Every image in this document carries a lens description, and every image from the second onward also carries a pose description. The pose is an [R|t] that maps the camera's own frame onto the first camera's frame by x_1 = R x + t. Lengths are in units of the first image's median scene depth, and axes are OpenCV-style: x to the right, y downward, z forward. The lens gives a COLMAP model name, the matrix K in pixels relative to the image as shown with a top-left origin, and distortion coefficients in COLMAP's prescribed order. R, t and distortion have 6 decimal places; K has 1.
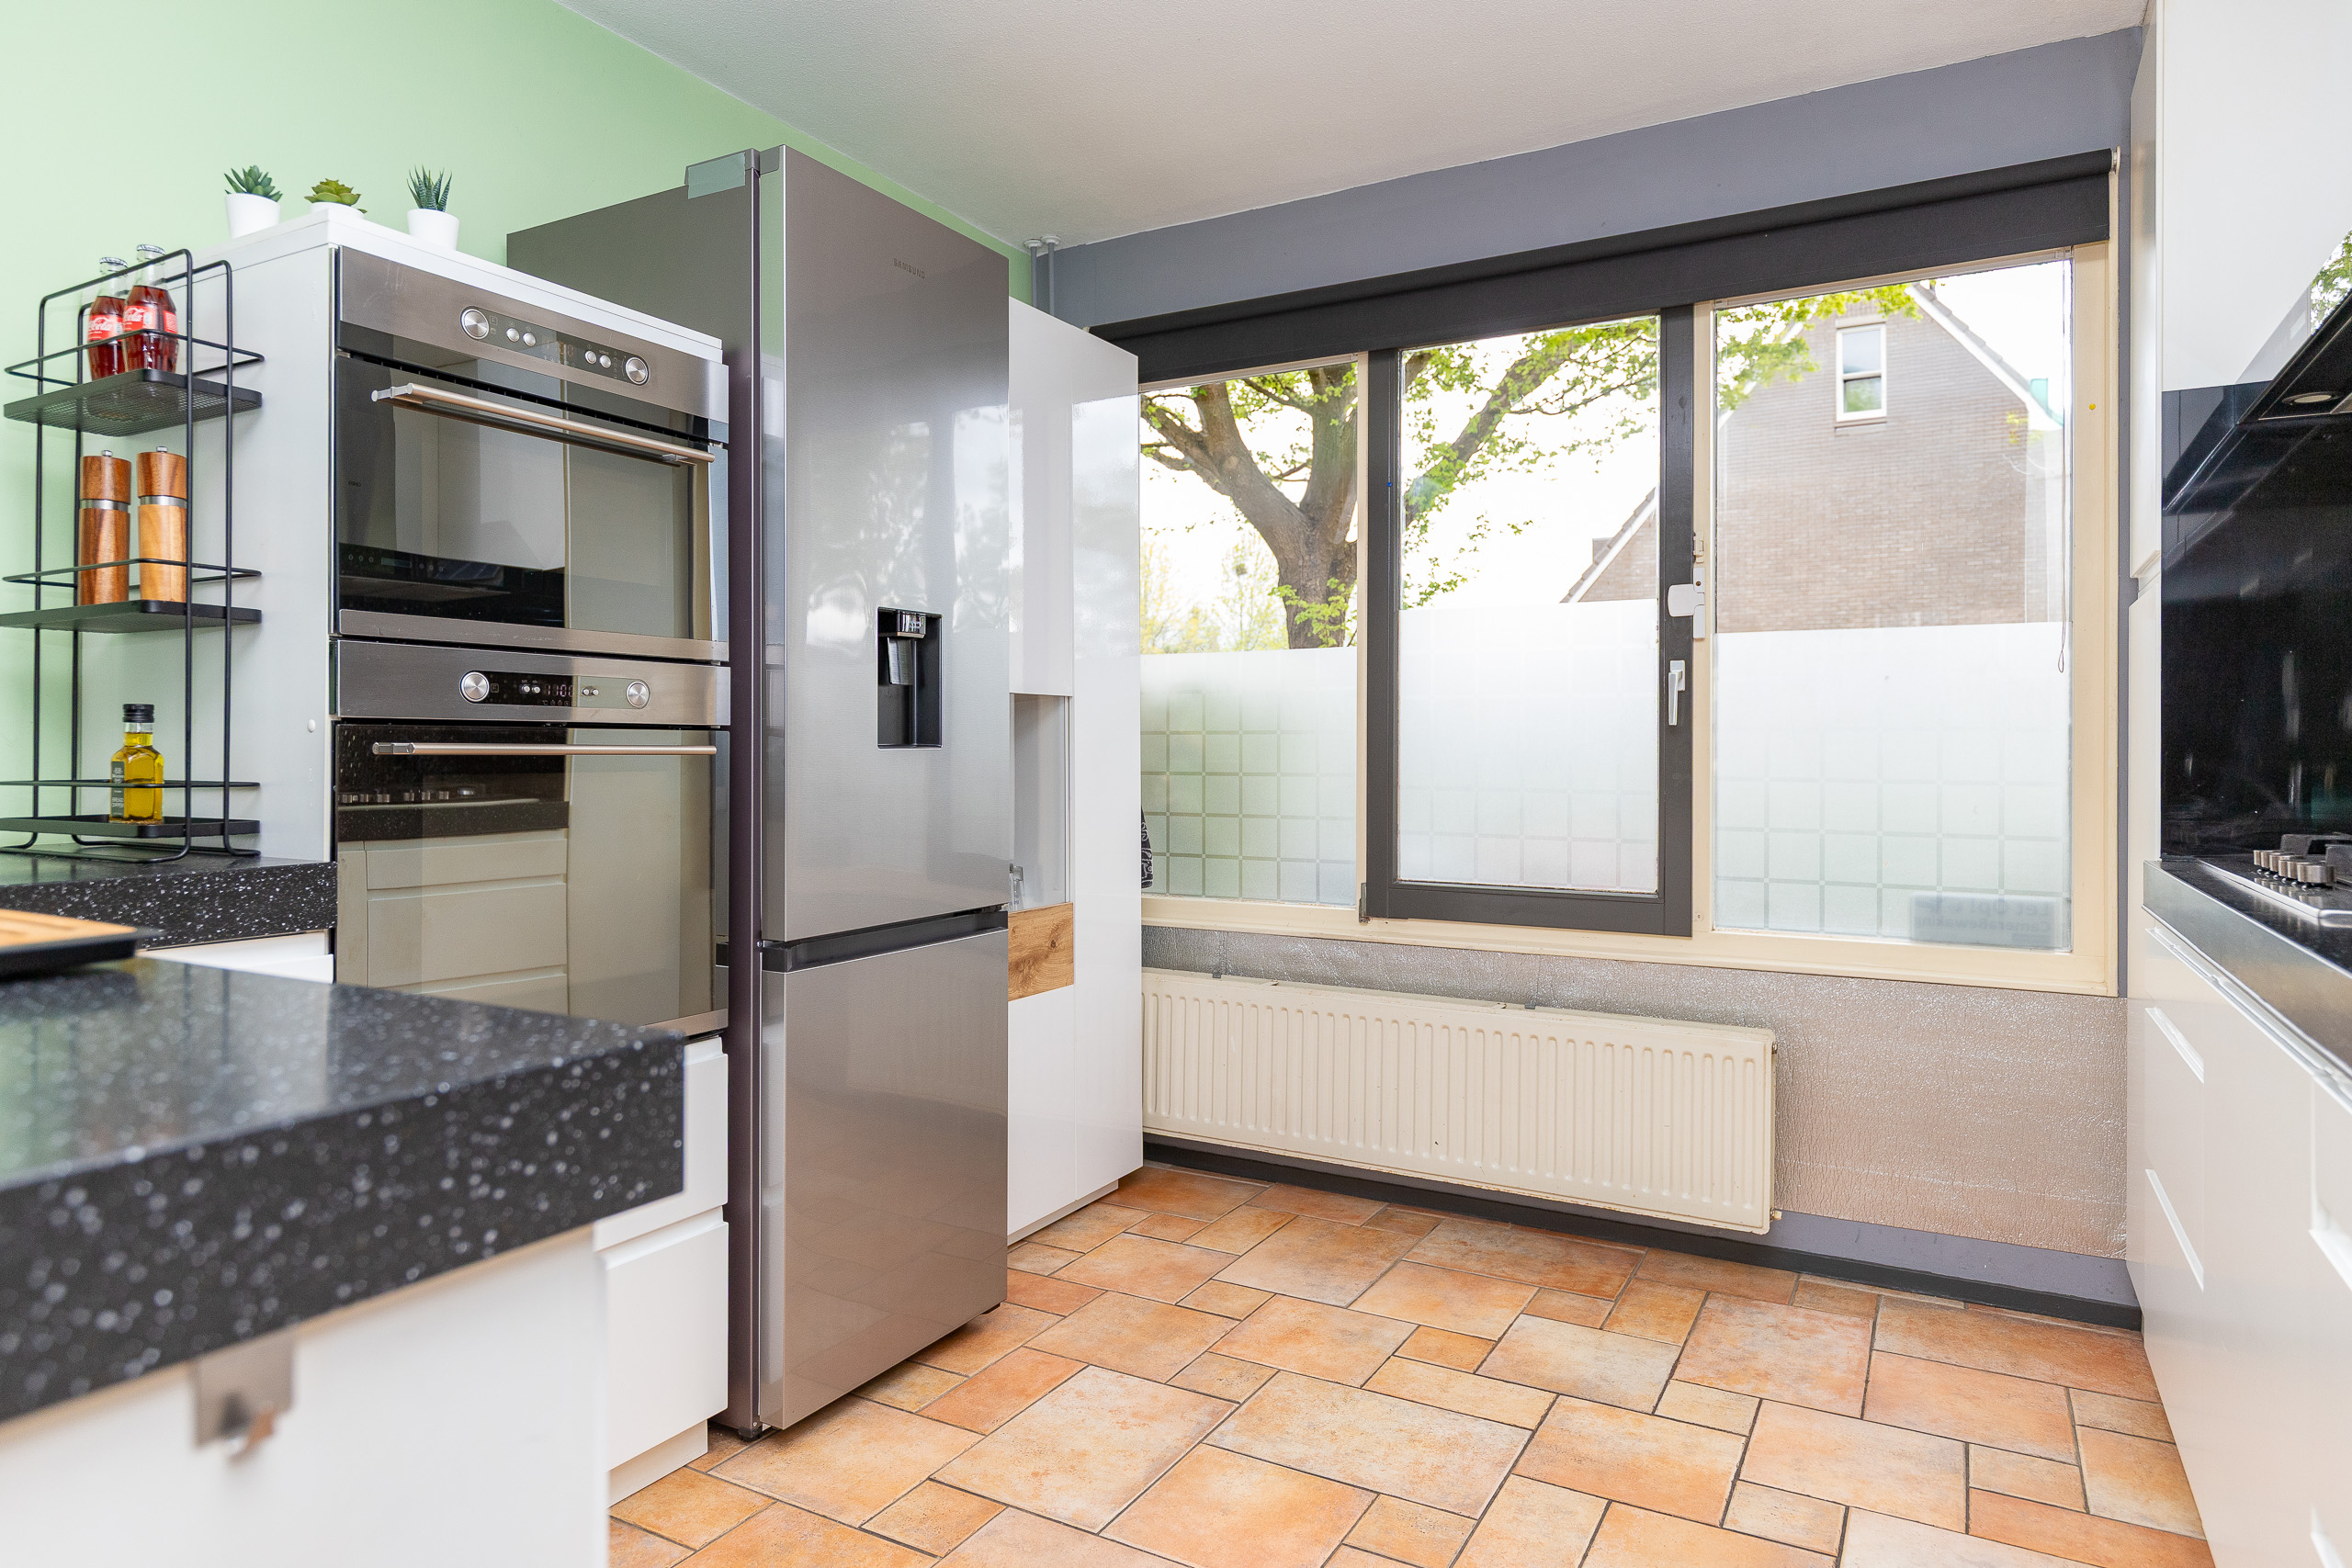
lens RADIAL K [[1396.0, 0, 1173.9], [0, 1396.0, 763.4], [0, 0, 1]] dist [0.001890, -0.000713]
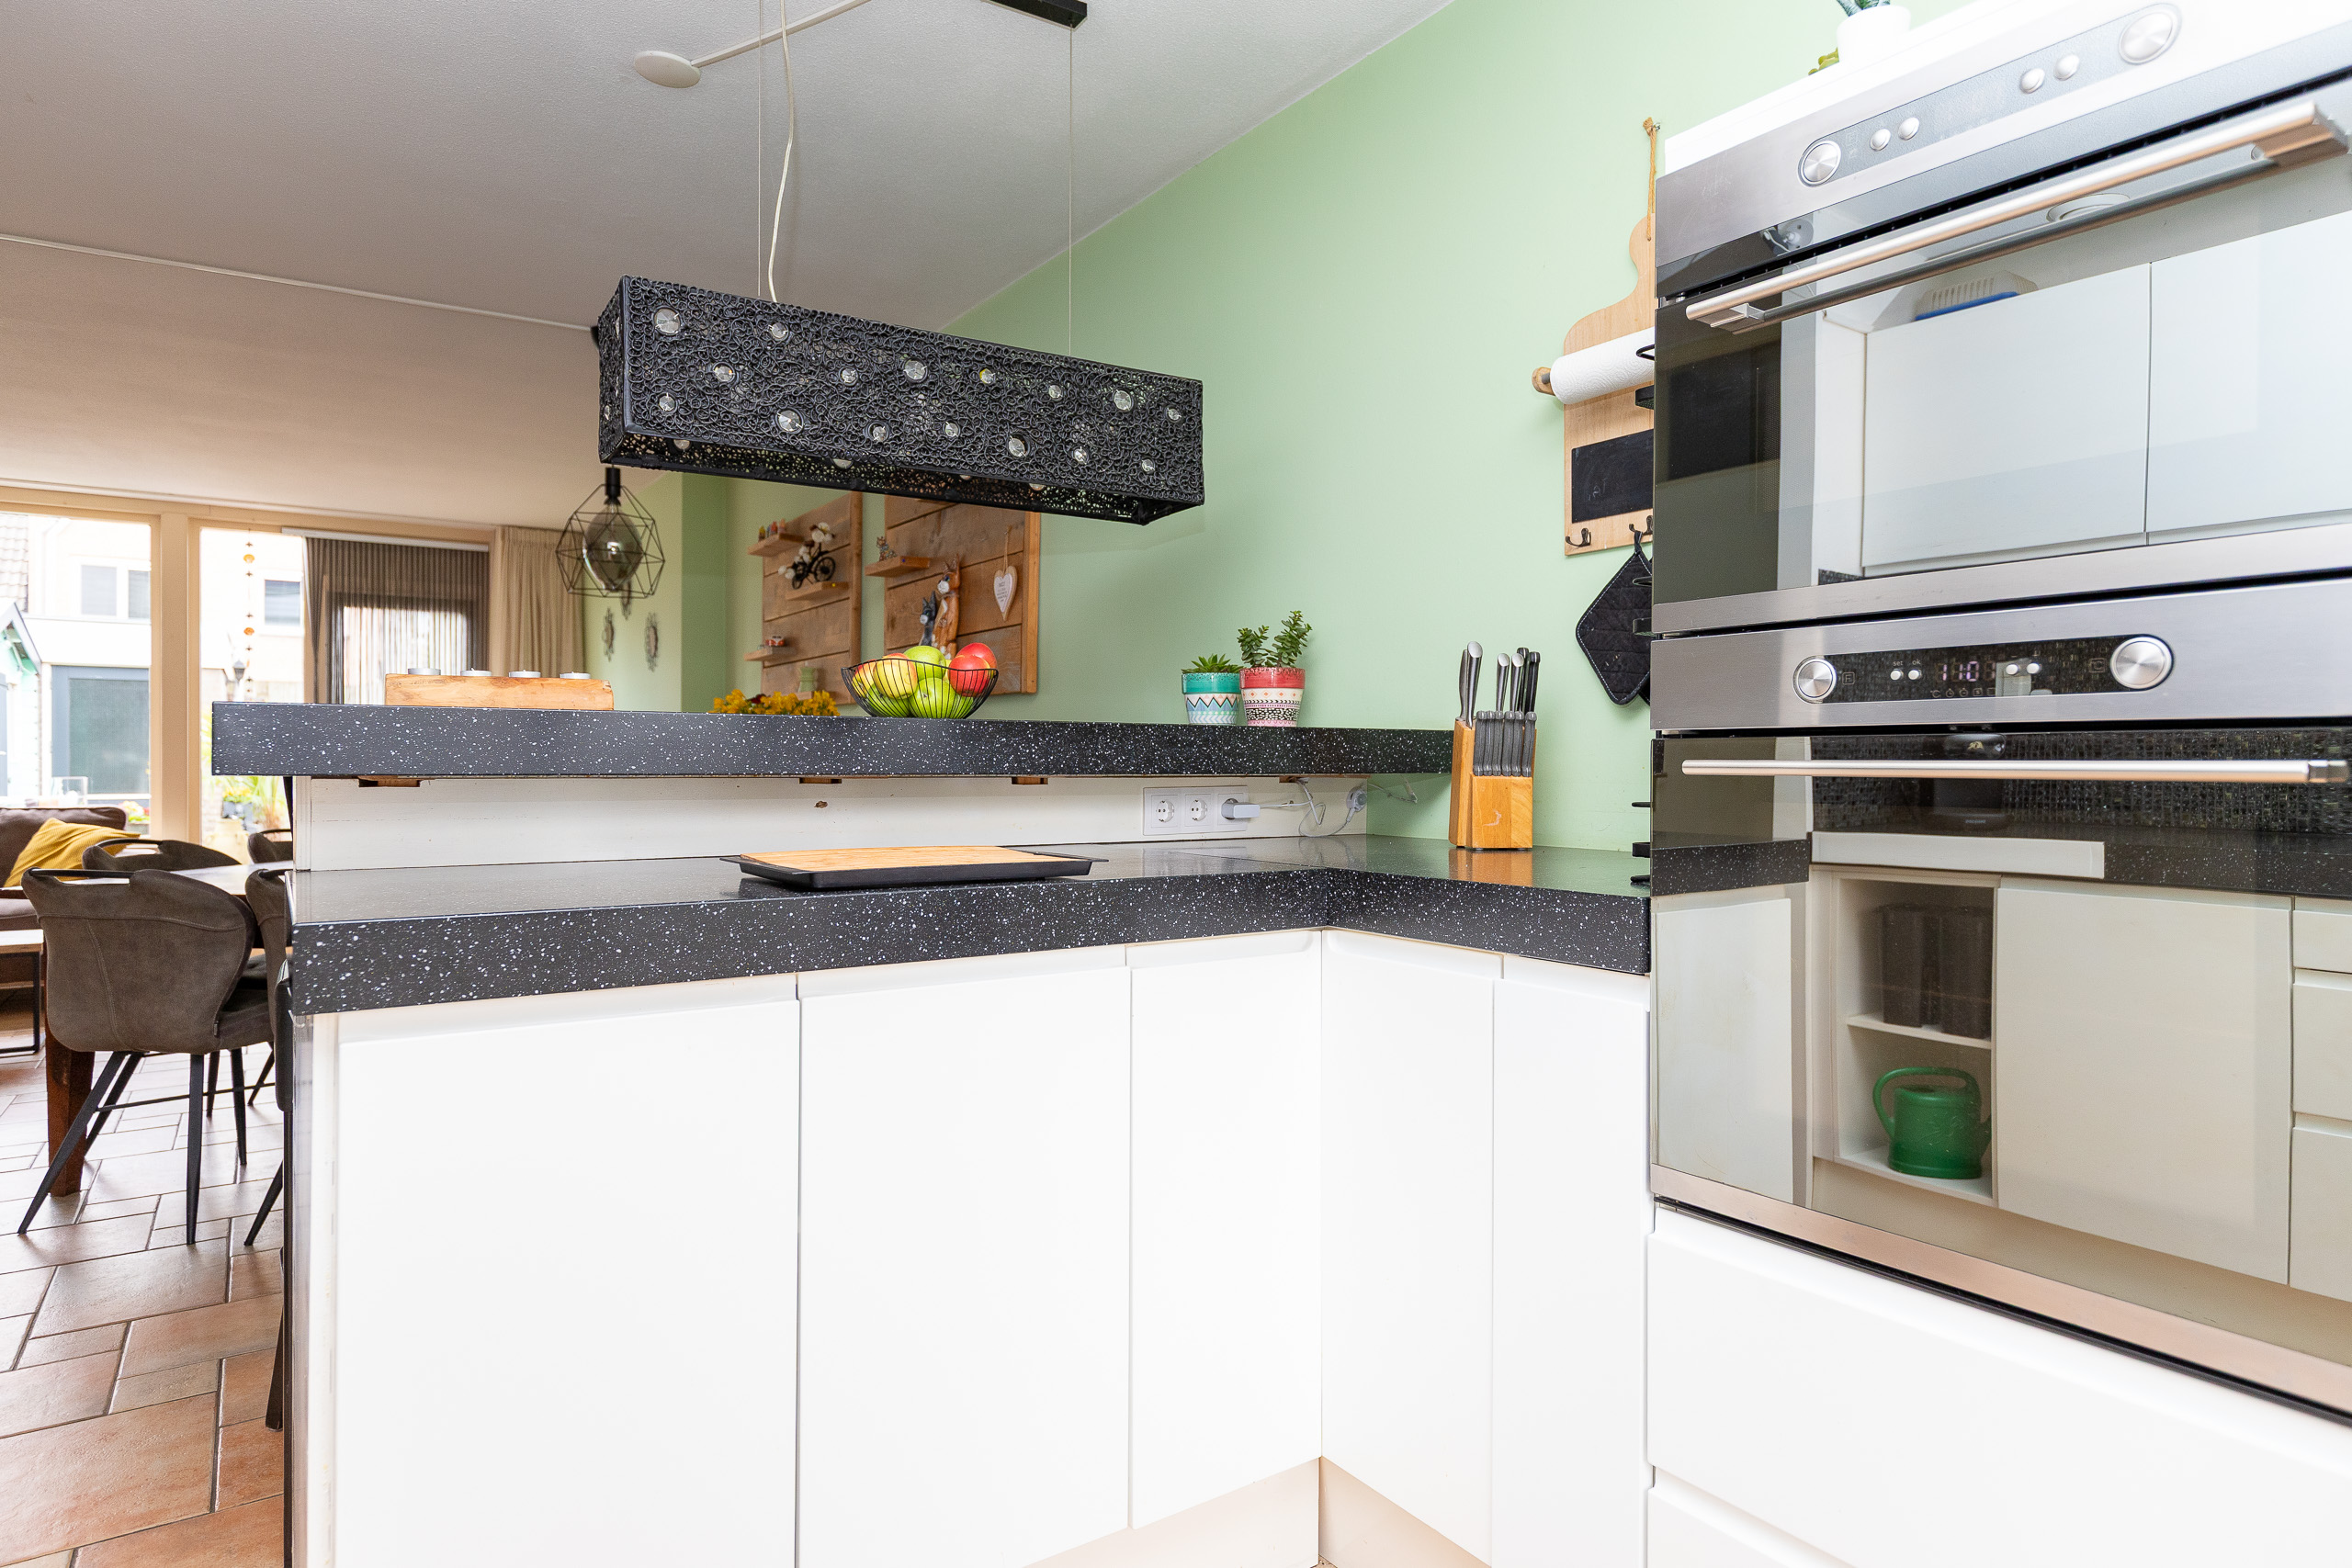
lens RADIAL K [[1341.5, 0, 1168.5], [0, 1341.5, 768.0], [0, 0, 1]] dist [0.016035, -0.002431]
pose [[-0.448305, 0.002618, -0.893877, 0.231136], [-0.006276, 0.999962, 0.006077, -0.011109], [0.893859, 0.008334, -0.448272, 0.921137]]
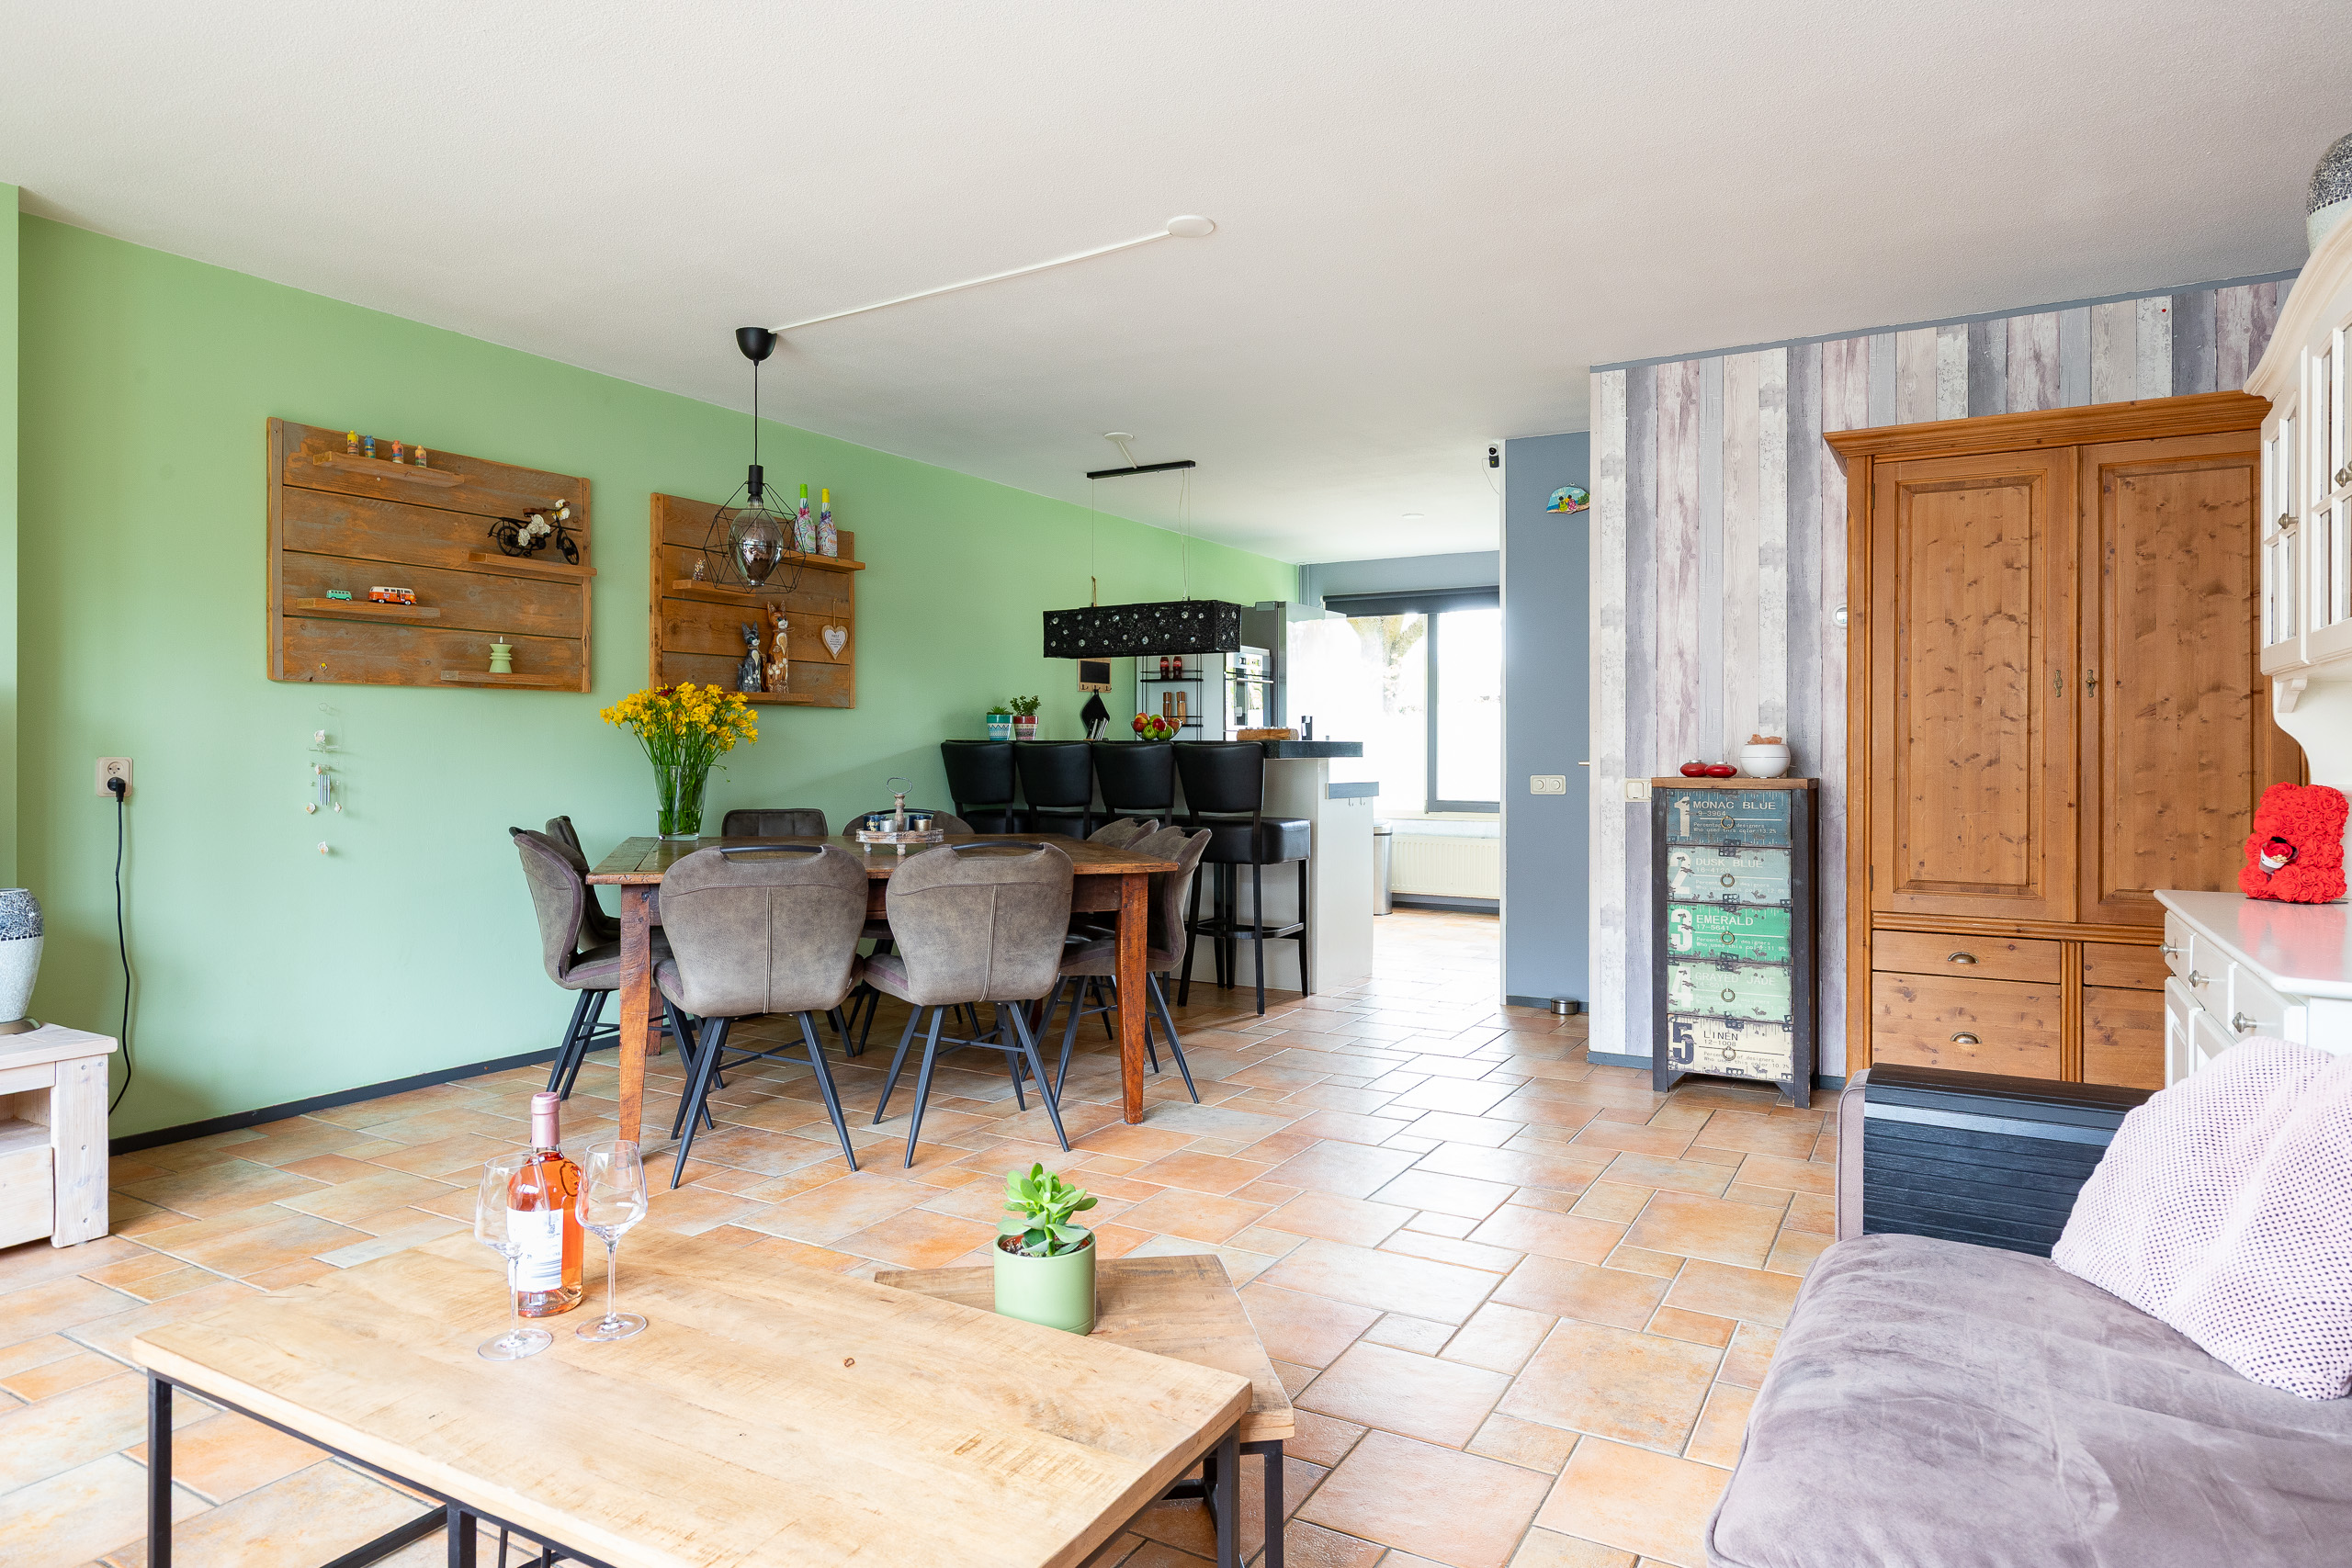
lens RADIAL K [[1396.0, 0, 1192.8], [0, 1396.0, 745.5], [0, 0, 1]] dist [0.001890, -0.000713]
pose [[0.999995, 0.003083, -0.000715, -0.596114], [-0.003090, 0.999952, -0.009322, 0.004848], [0.000686, 0.009325, 0.999956, -3.263043]]
